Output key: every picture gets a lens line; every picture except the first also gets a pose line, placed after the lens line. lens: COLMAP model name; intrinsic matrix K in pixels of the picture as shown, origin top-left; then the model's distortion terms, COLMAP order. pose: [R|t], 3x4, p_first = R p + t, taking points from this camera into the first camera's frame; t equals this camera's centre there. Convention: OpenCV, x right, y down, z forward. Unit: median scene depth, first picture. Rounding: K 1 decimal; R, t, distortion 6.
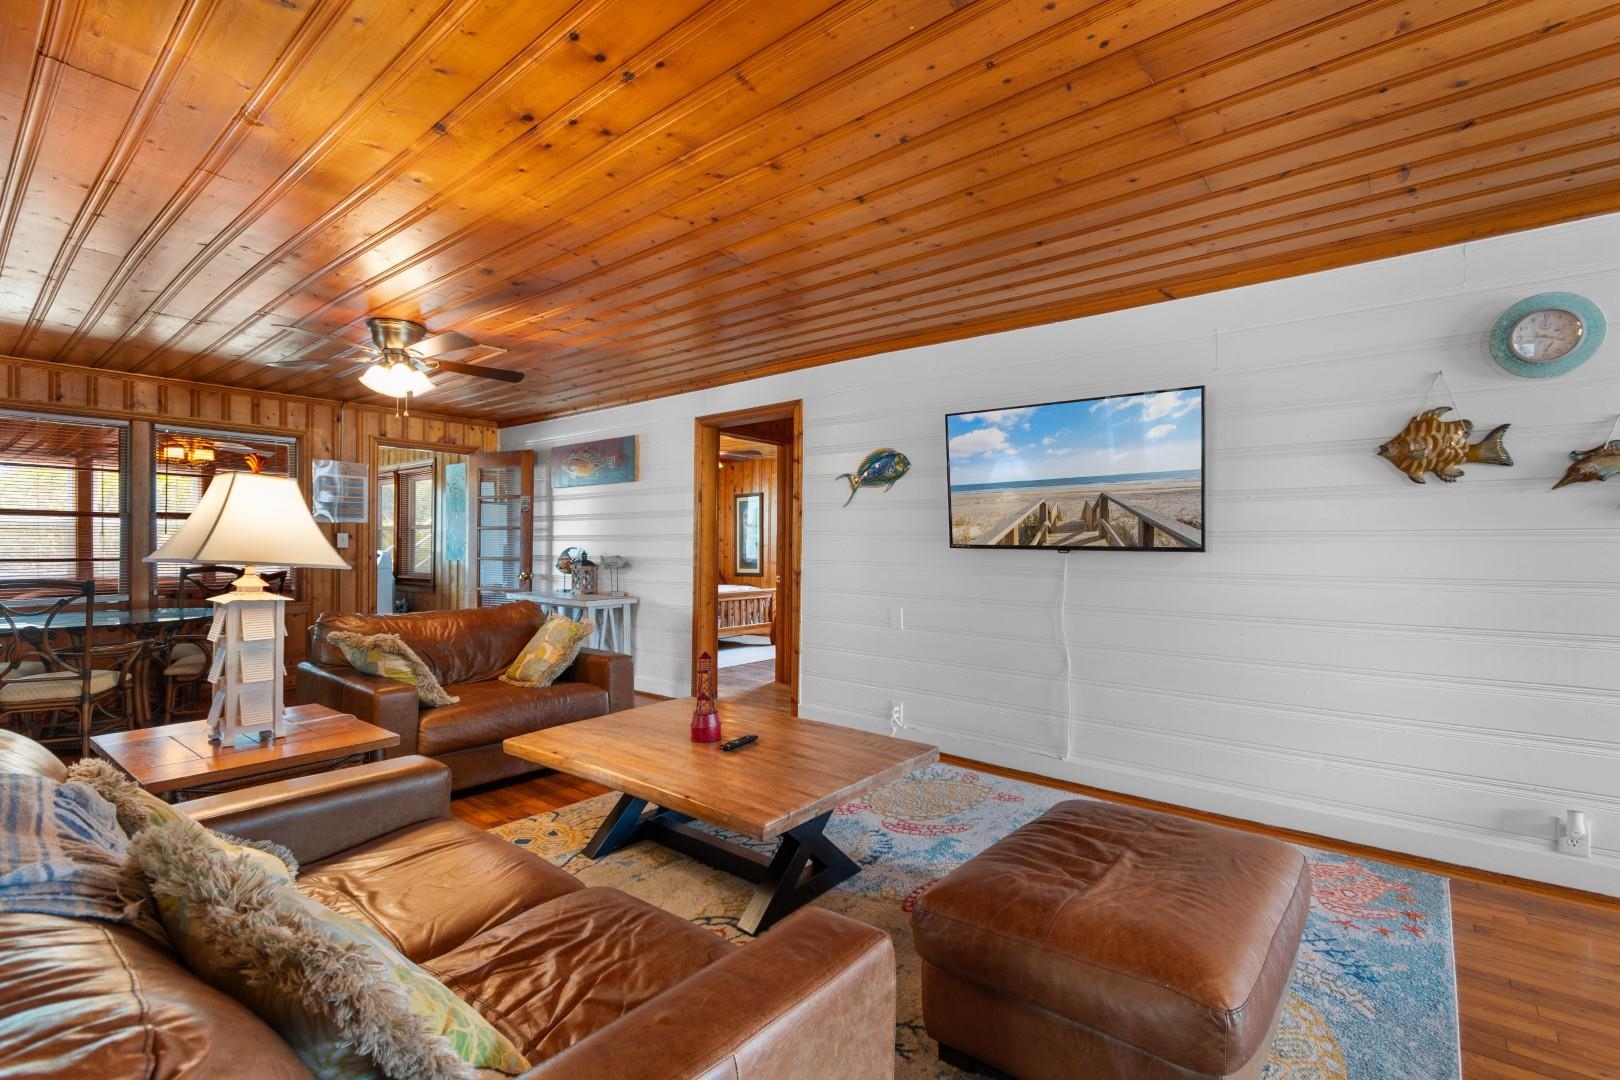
lens RADIAL K [[733.6, 0, 816.2], [0, 733.6, 543.7], [0, 0, 1]] dist [0.011661, -0.002068]
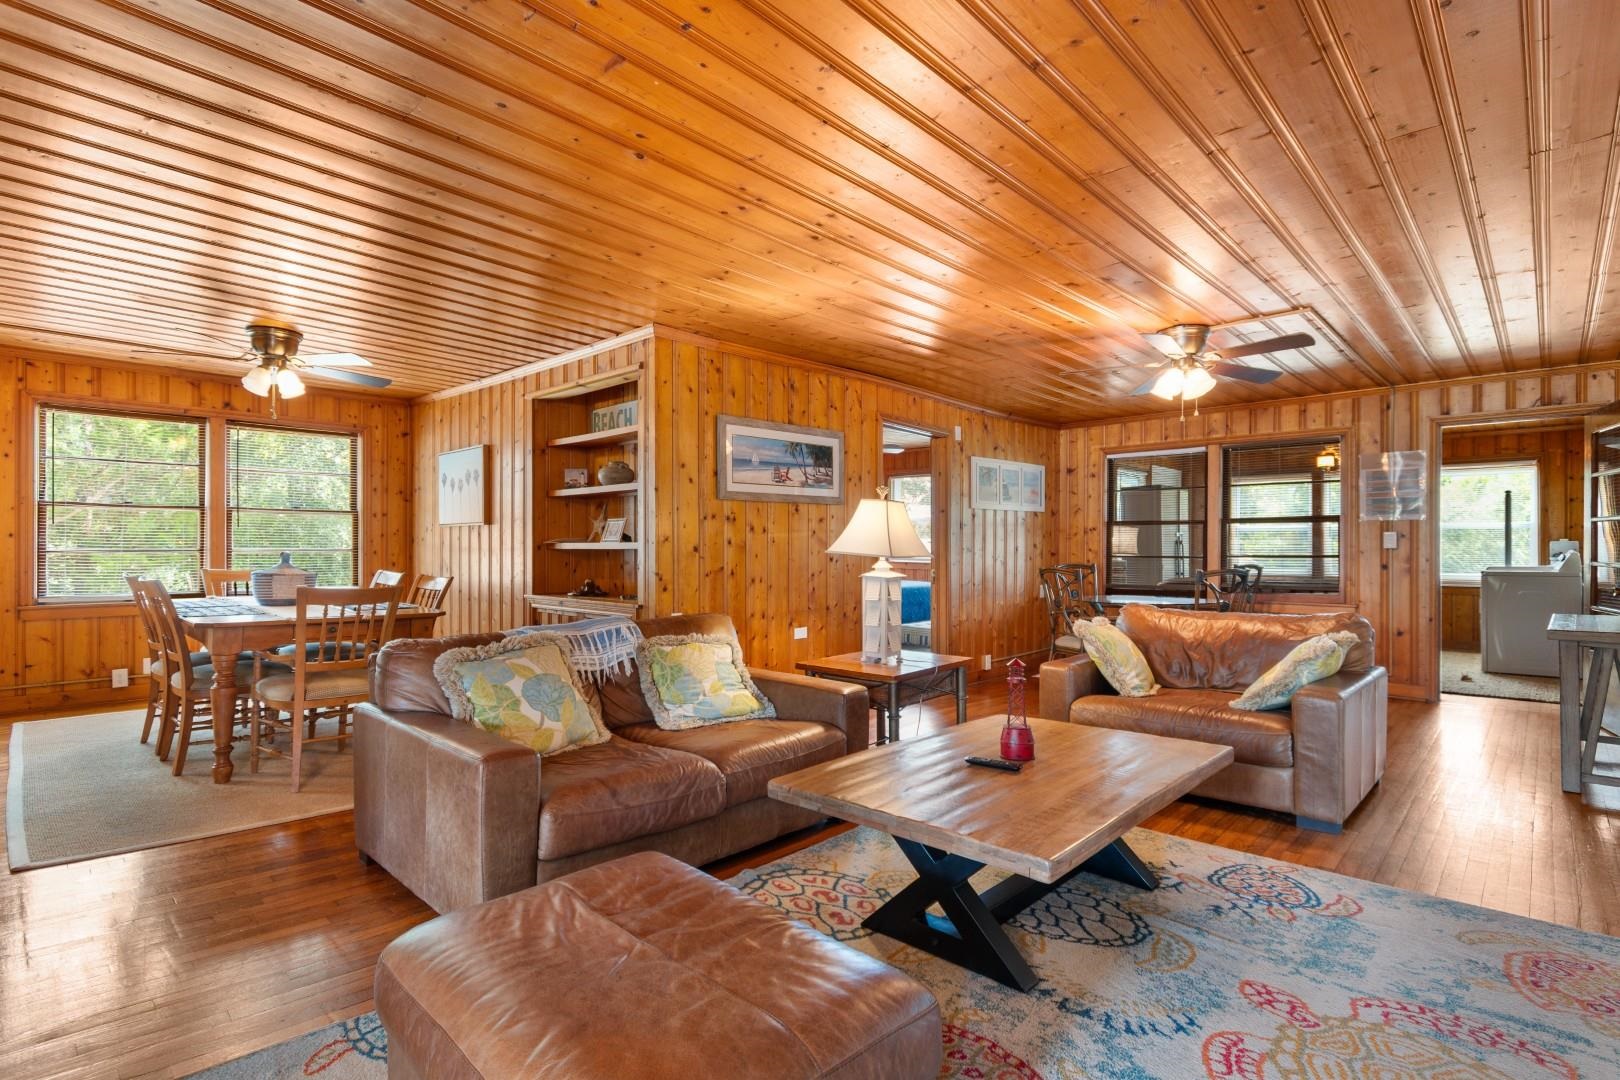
lens RADIAL K [[772.5, 0, 815.4], [0, 772.5, 543.1], [0, 0, 1]] dist [-0.002702, -0.000175]
pose [[-0.068411, -0.007095, -0.997632, 0.359456], [0.000825, 0.999974, -0.007168, 0.005834], [0.997657, -0.001313, -0.068403, 0.369860]]
